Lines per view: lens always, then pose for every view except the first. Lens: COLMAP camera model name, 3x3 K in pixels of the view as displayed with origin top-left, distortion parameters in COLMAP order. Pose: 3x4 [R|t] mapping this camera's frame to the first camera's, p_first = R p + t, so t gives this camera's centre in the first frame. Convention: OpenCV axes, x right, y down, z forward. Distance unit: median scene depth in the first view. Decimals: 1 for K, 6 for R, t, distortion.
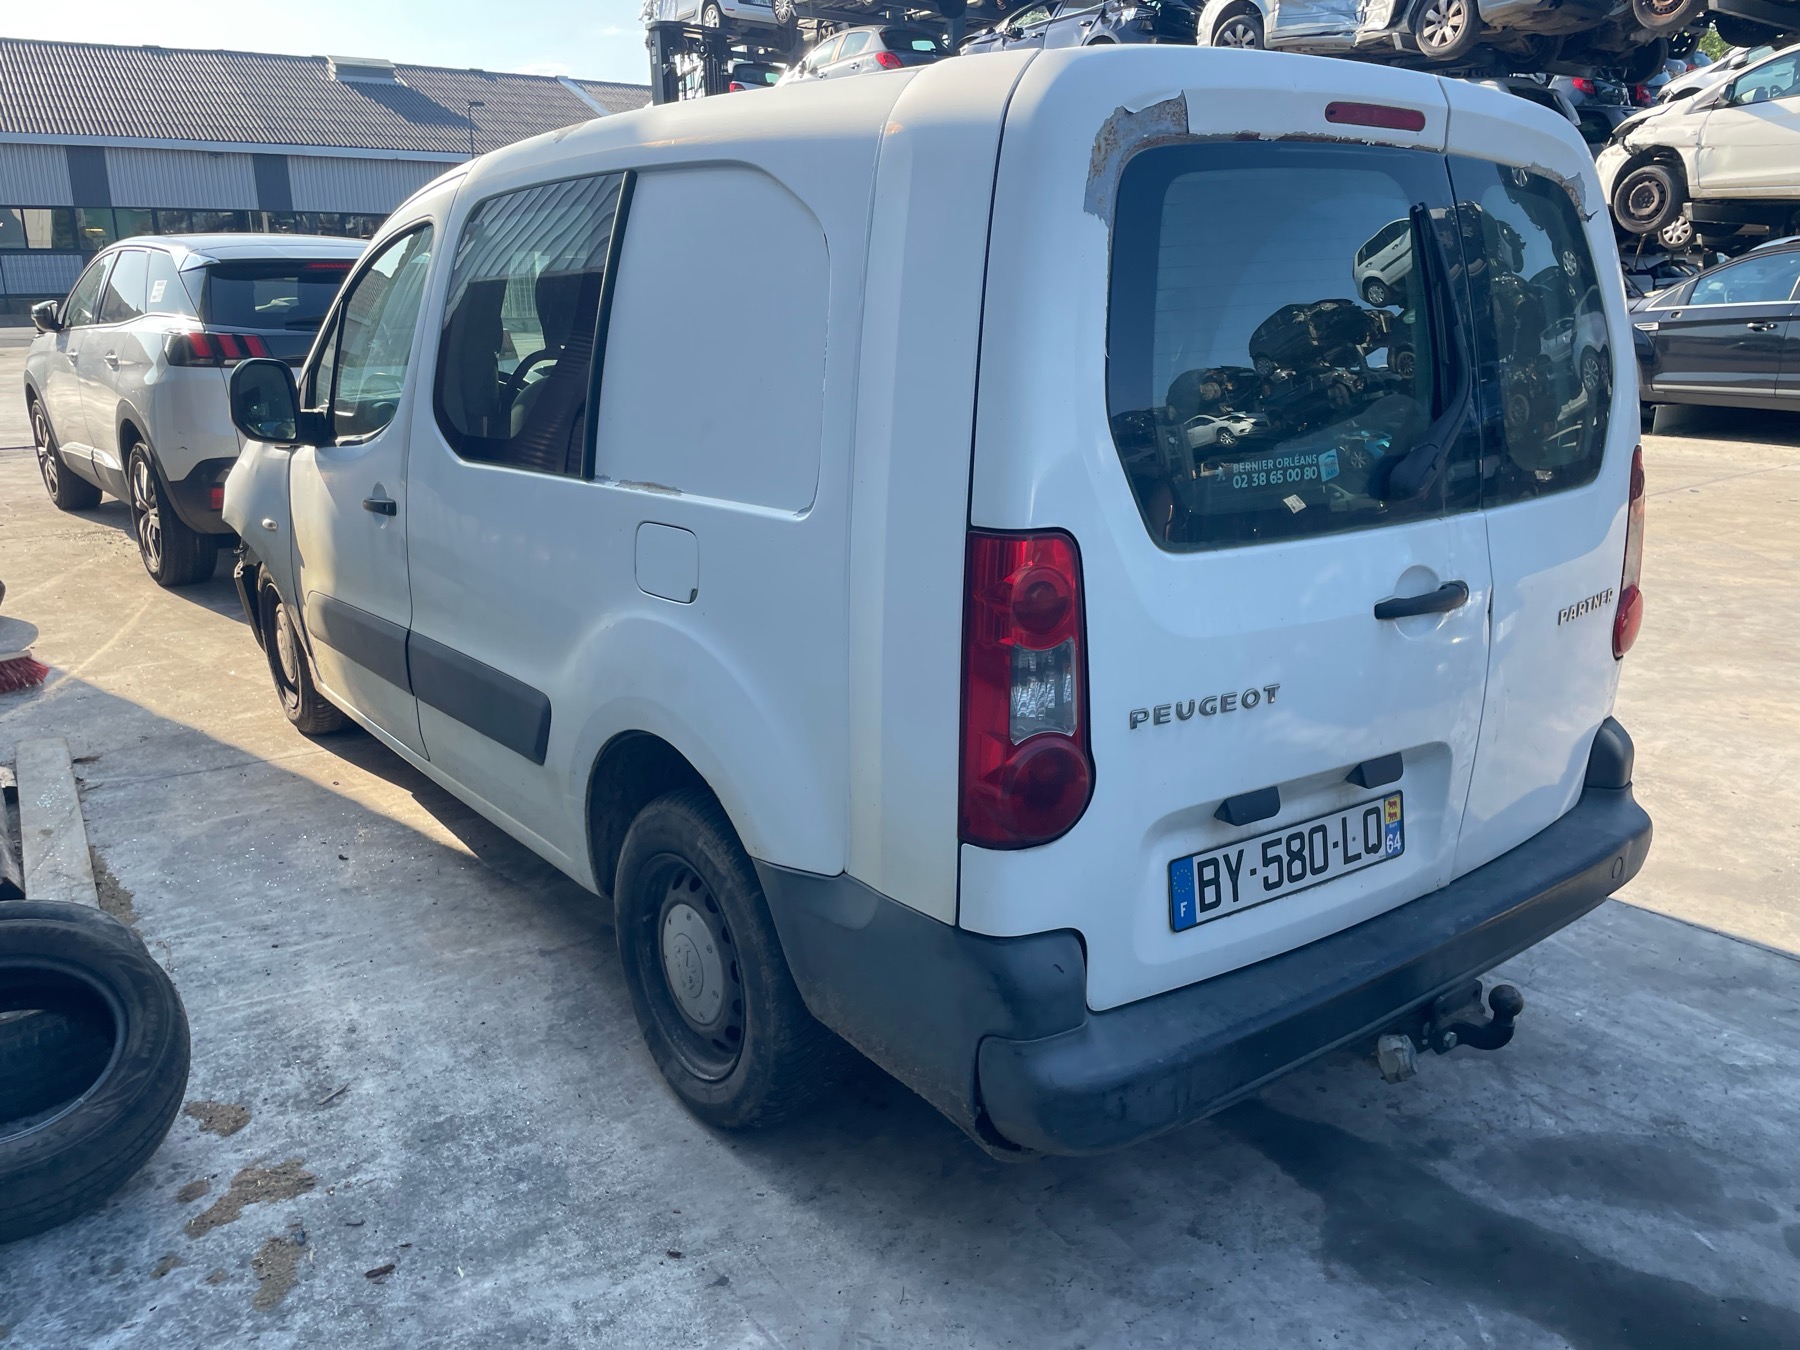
lens RADIAL K [[1368.5, 0, 892.3], [0, 1368.5, 674.7], [0, 0, 1]] dist [0.064318, -0.082315]
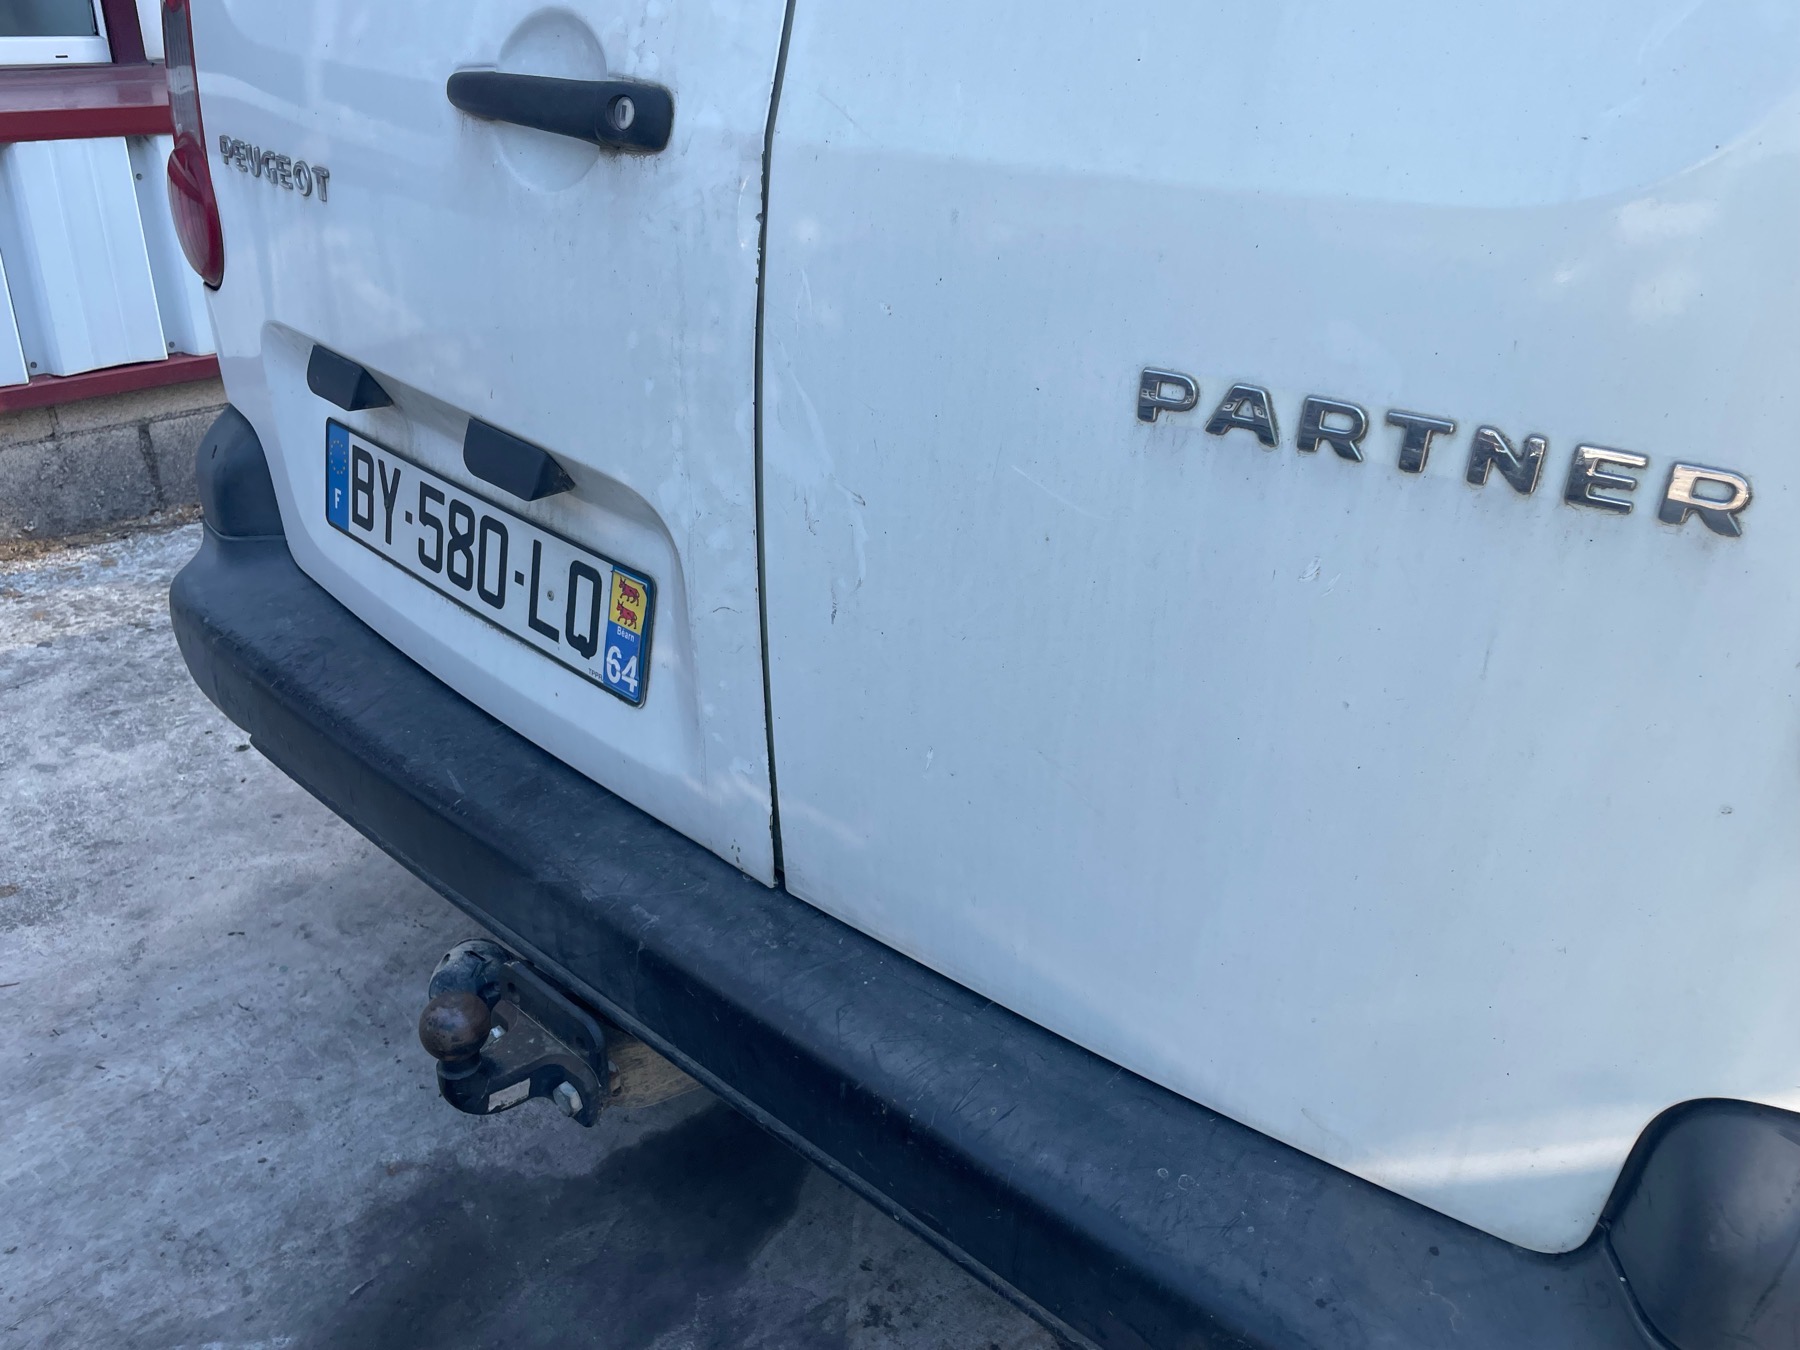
lens RADIAL K [[1368.5, 0, 900.1], [0, 1368.5, 675.2], [0, 0, 1]] dist [0.064318, -0.082315]
pose [[0.199995, 0.449482, -0.870614, 0.845504], [-0.309637, 0.872022, 0.379080, -0.093126], [0.929584, 0.193760, 0.313577, 0.992068]]
